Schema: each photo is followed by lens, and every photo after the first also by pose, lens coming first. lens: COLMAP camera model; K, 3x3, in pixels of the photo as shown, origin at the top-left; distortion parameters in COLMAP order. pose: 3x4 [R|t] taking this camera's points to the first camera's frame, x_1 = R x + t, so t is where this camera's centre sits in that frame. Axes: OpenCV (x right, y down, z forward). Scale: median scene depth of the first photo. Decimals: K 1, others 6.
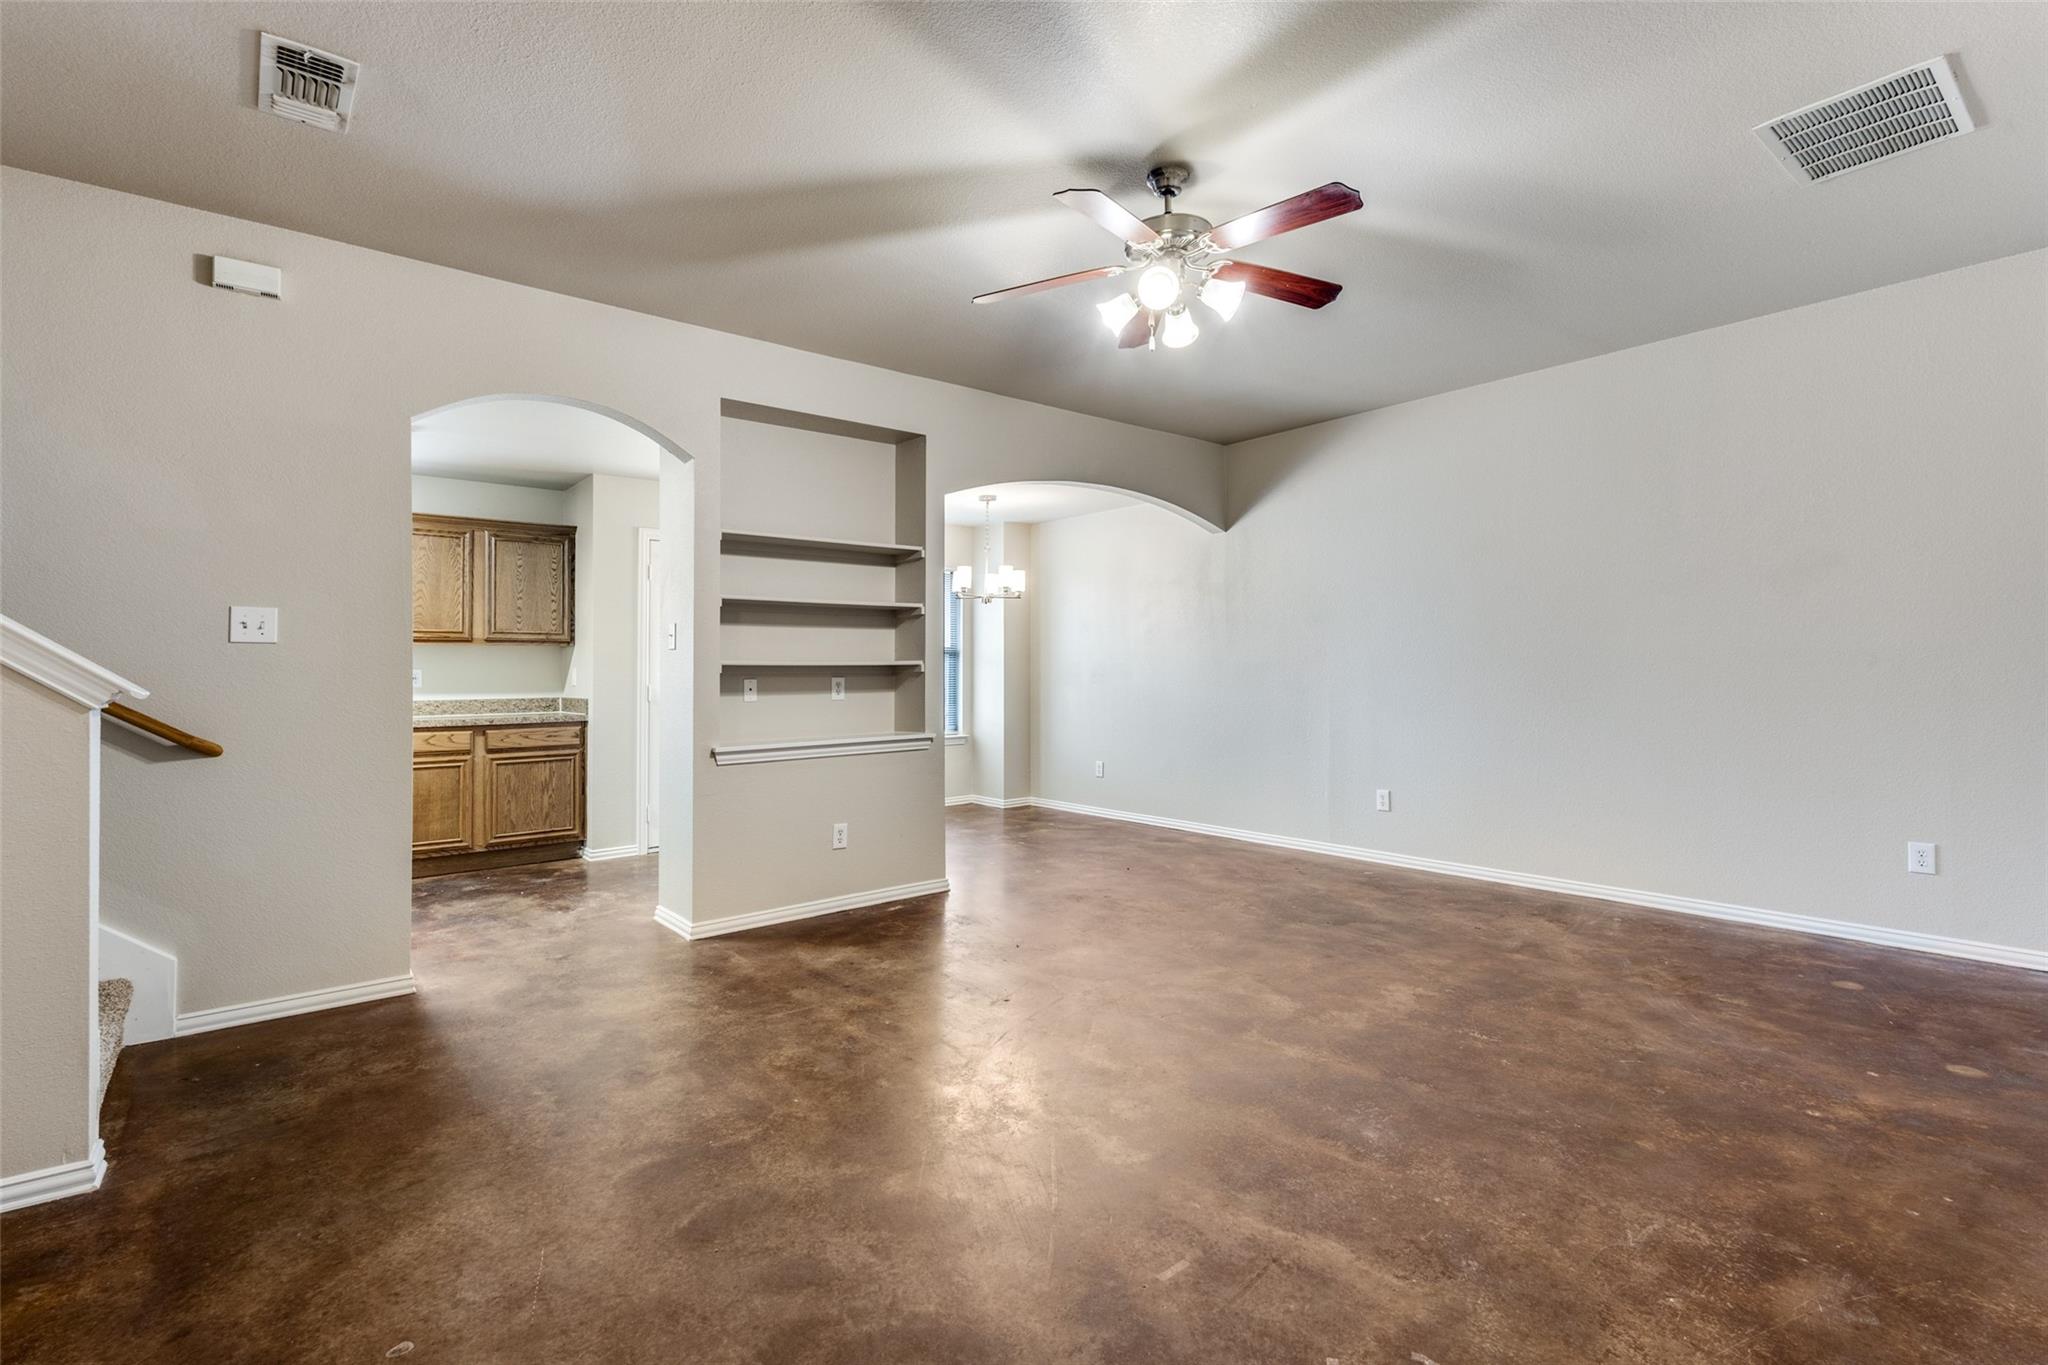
lens RADIAL K [[959.6, 0, 1029.9], [0, 959.6, 665.0], [0, 0, 1]] dist [0.008343, 0.000008]
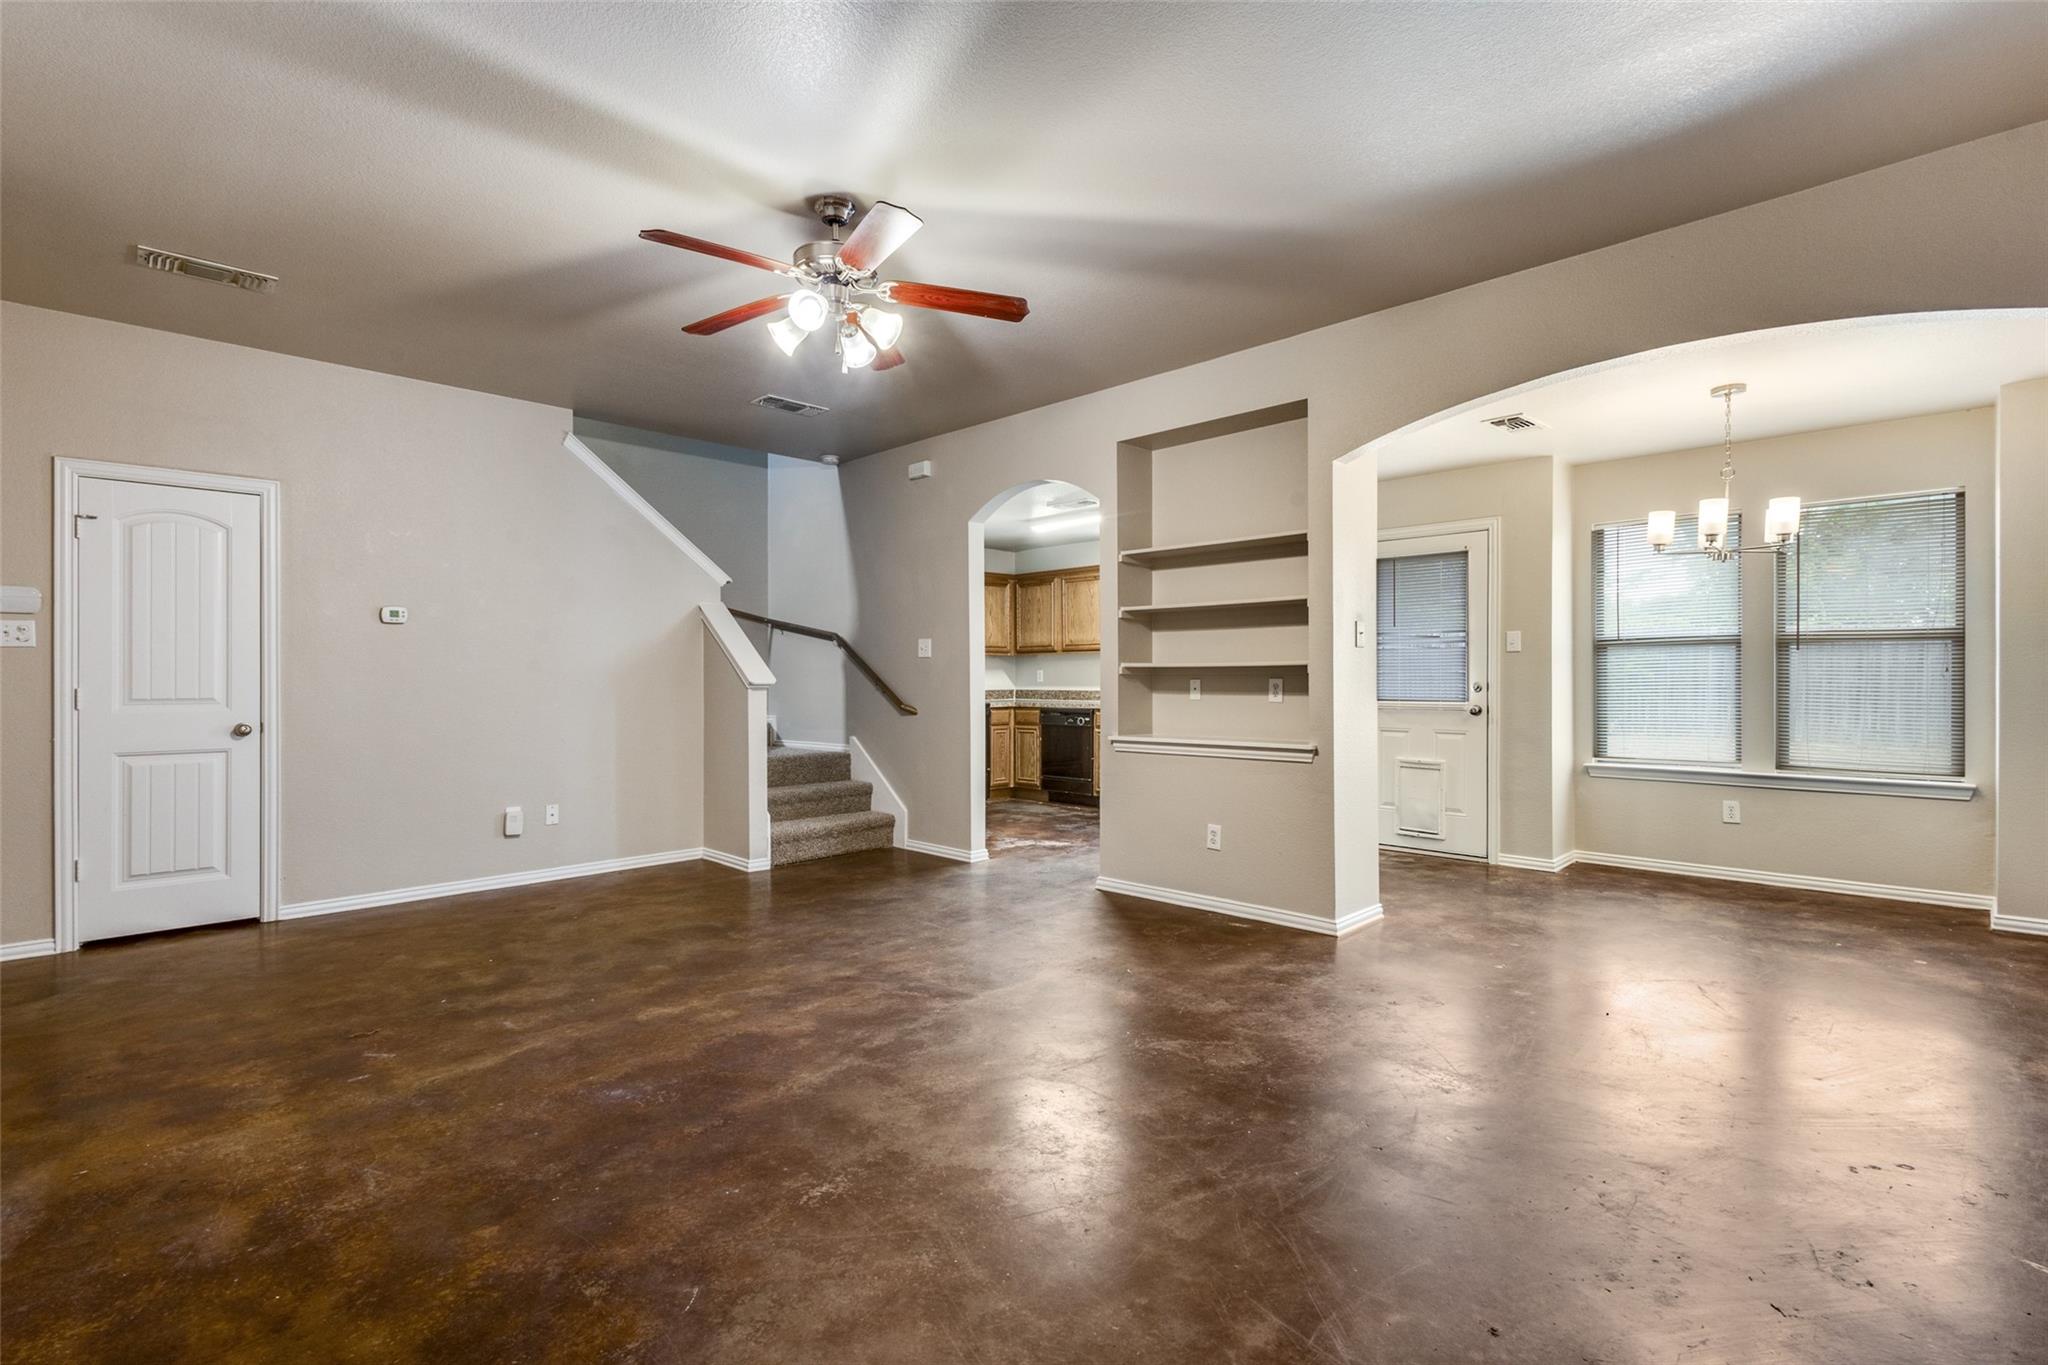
lens RADIAL K [[959.6, 0, 1030.1], [0, 959.6, 683.0], [0, 0, 1]] dist [0.008343, 0.000008]
pose [[0.082517, 0.016388, -0.996455, 1.530202], [0.009935, 0.999802, 0.017266, -0.004268], [0.996540, -0.011324, 0.082337, 1.417310]]
